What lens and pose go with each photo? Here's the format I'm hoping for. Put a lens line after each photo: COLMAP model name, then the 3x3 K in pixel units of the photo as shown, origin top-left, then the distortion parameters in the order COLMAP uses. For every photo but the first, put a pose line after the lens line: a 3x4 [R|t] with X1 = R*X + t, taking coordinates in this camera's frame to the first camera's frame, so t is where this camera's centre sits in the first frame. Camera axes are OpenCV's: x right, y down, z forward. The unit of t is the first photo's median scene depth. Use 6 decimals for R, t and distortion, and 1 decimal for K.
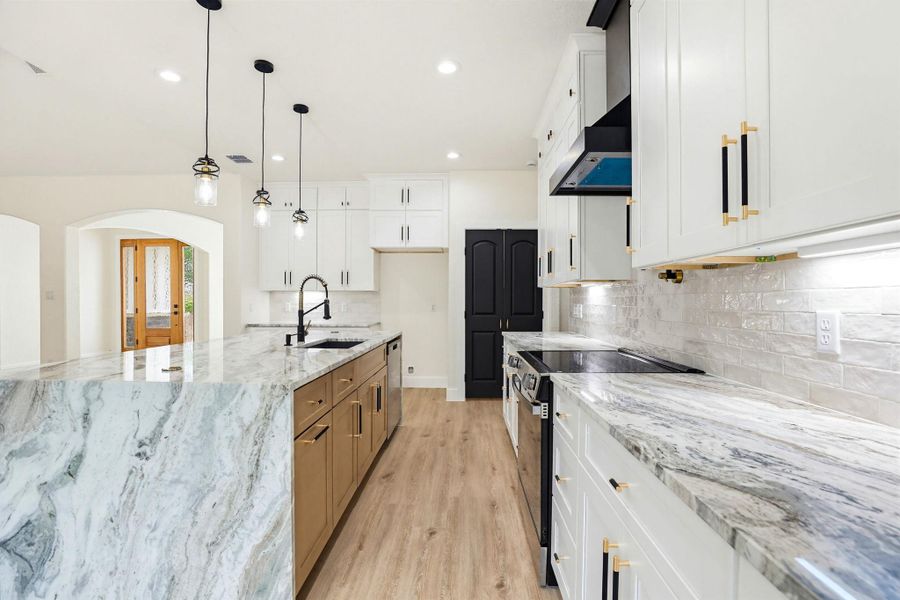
lens RADIAL K [[412.0, 0, 452.6], [0, 412.0, 304.5], [0, 0, 1]] dist [-0.041473, 0.012010]
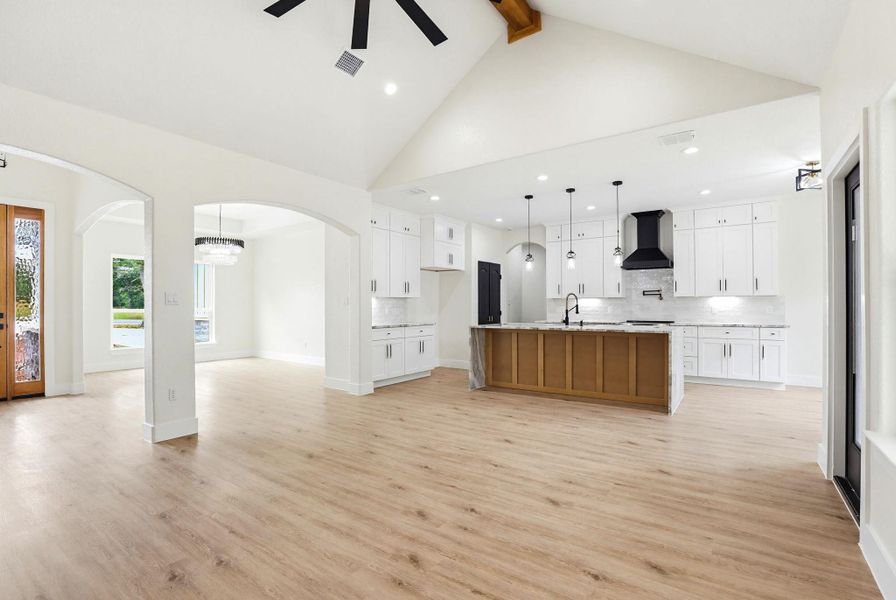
lens RADIAL K [[419.4, 0, 449.0], [0, 419.4, 303.6], [0, 0, 1]] dist [-0.022065, 0.000439]
pose [[0.550420, 0.001398, 0.834887, -2.595601], [0.009946, 0.999917, -0.008231, -0.005398], [-0.834829, 0.012835, 0.550360, 0.361813]]
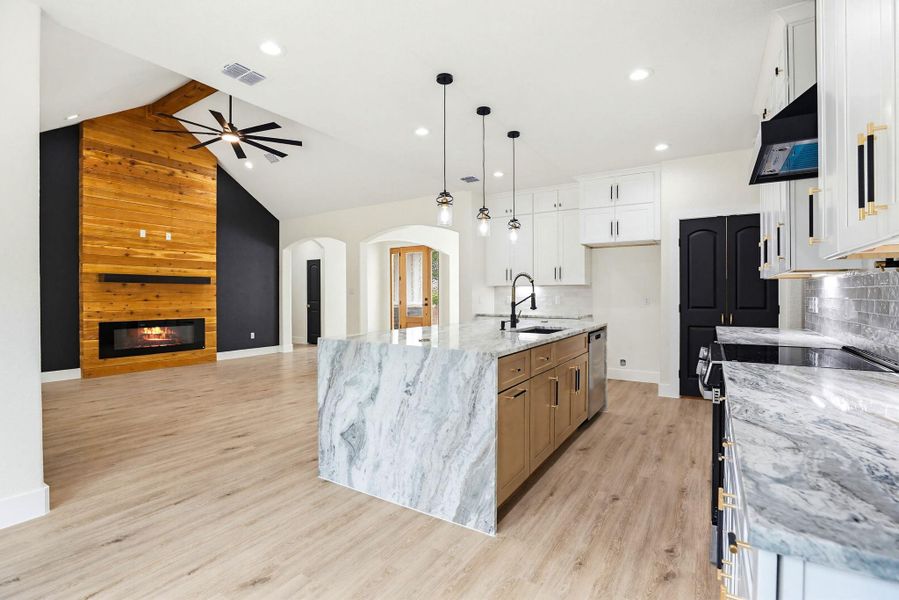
lens RADIAL K [[414.1, 0, 455.9], [0, 414.1, 294.4], [0, 0, 1]] dist [-0.040101, 0.010632]
pose [[0.864377, -0.003780, -0.502829, 0.110039], [-0.000845, 0.999959, -0.008970, 0.002898], [0.502843, 0.008178, 0.864339, -0.164956]]
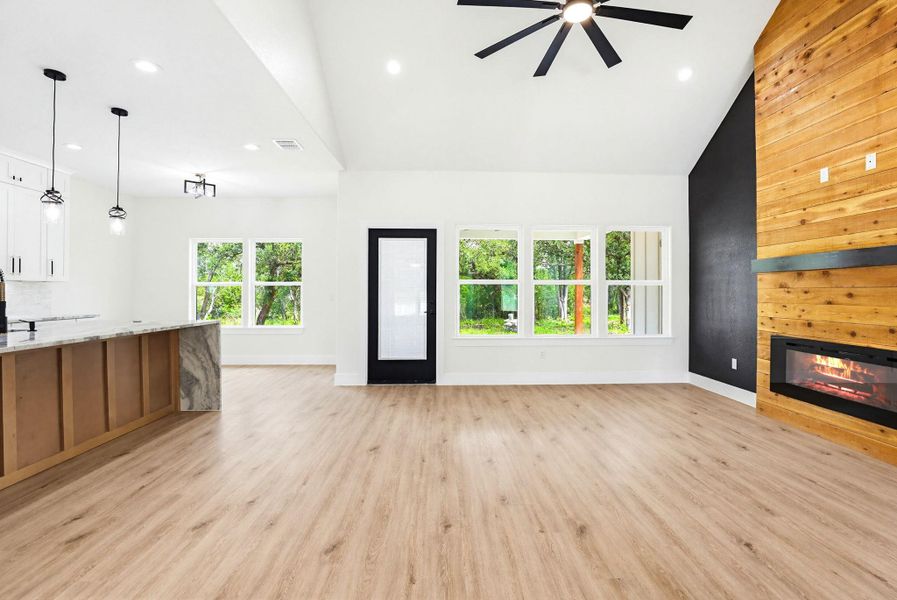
lens RADIAL K [[413.2, 0, 454.9], [0, 413.2, 294.5], [0, 0, 1]] dist [-0.040101, 0.010632]
pose [[-0.997686, -0.002012, -0.067963, -1.482251], [-0.002761, 0.999936, 0.010938, -0.018494], [0.067937, 0.011100, -0.997628, 2.156962]]
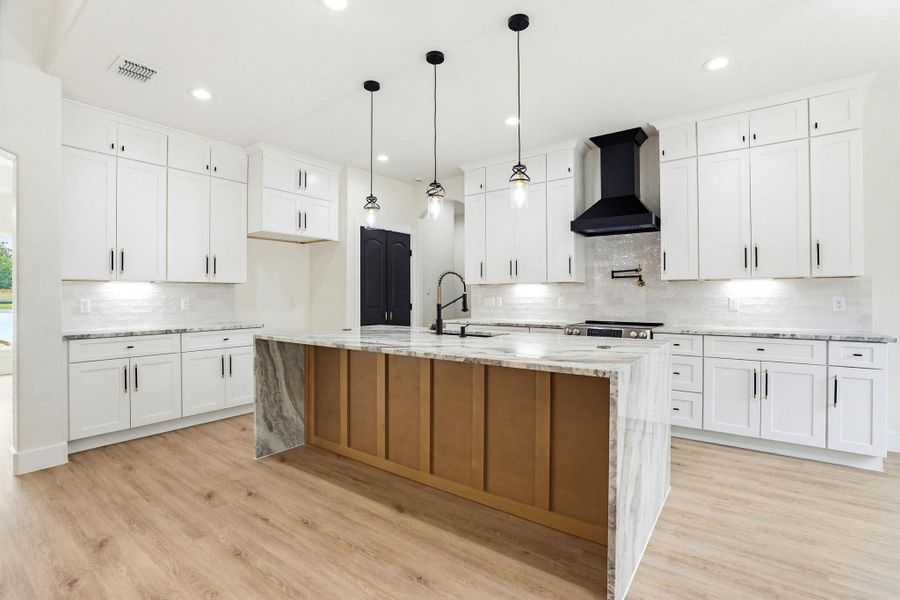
lens RADIAL K [[414.6, 0, 456.4], [0, 414.6, 294.4], [0, 0, 1]] dist [-0.040101, 0.010632]
pose [[0.564134, -0.000841, 0.825683, -1.283645], [0.009765, 0.999936, -0.005654, -0.004301], [-0.825625, 0.011253, 0.564107, 0.402032]]
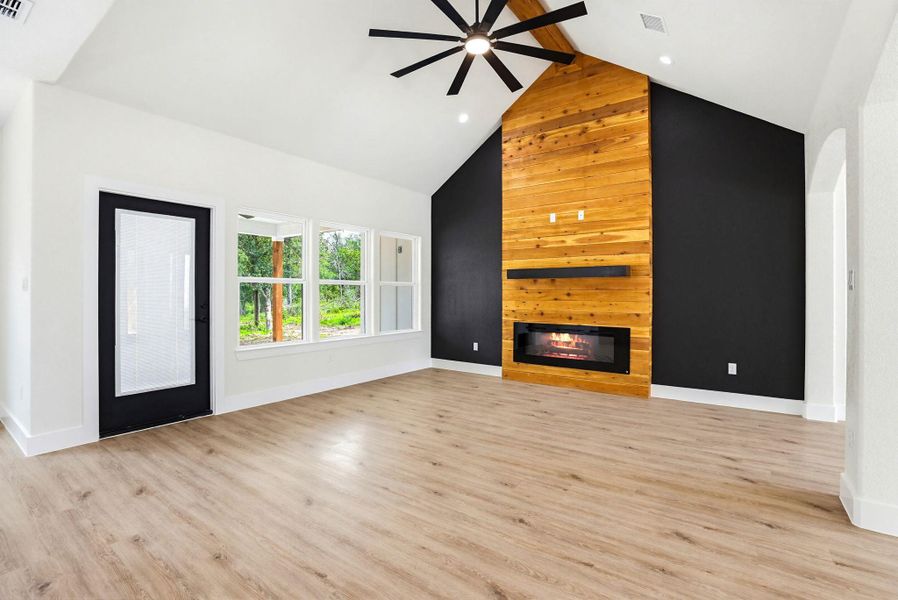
lens RADIAL K [[413.7, 0, 455.4], [0, 413.7, 294.5], [0, 0, 1]] dist [-0.040101, 0.010632]
pose [[-0.557478, 0.000139, -0.830192, -0.779323], [-0.007931, 0.999953, 0.005493, -0.013427], [0.830154, 0.009646, -0.557451, 1.713492]]
